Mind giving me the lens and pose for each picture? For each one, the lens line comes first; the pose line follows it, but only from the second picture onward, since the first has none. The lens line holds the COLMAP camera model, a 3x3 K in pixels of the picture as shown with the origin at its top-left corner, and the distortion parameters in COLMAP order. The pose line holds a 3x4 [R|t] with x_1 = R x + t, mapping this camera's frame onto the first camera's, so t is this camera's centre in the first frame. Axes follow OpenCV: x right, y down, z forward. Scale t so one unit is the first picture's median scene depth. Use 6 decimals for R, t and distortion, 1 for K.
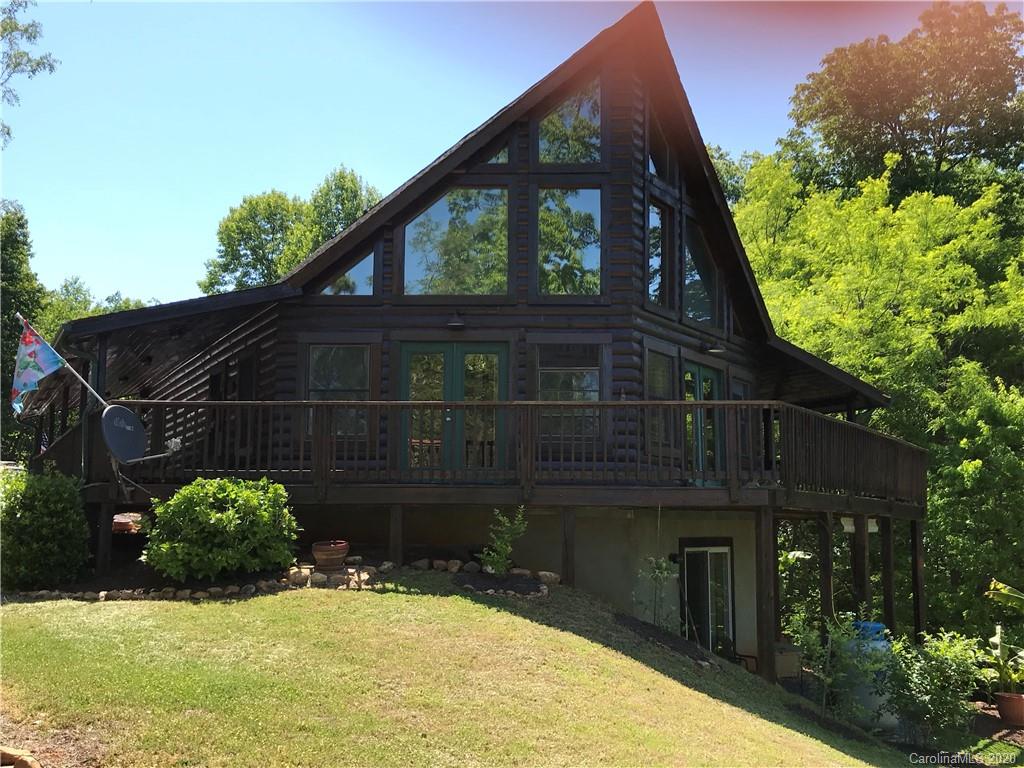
lens RADIAL K [[1058.7, 0, 512.0], [0, 1058.7, 384.0], [0, 0, 1]] dist [-0.004061, 0.018197]
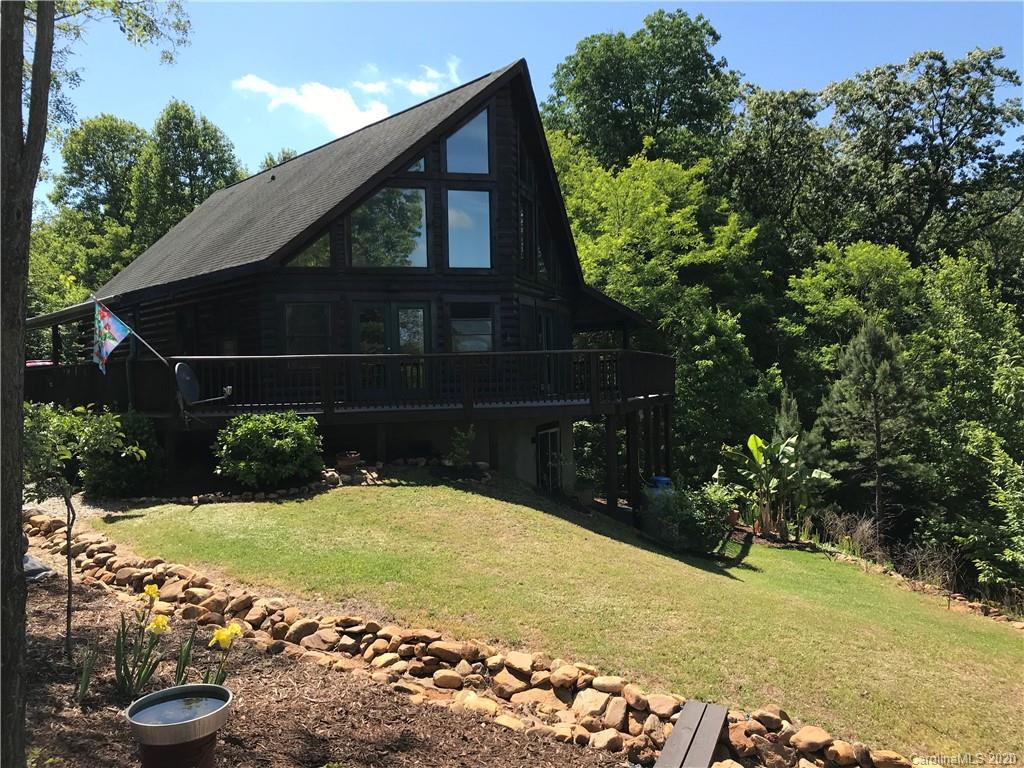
lens RADIAL K [[838.9, 0, 512.0], [0, 838.9, 384.0], [0, 0, 1]] dist [0.002173, -0.002461]
pose [[0.966233, -0.033312, 0.255509, -0.217198], [-0.003227, 0.989966, 0.141271, -0.101608], [-0.257651, -0.137325, 0.956430, -0.157925]]
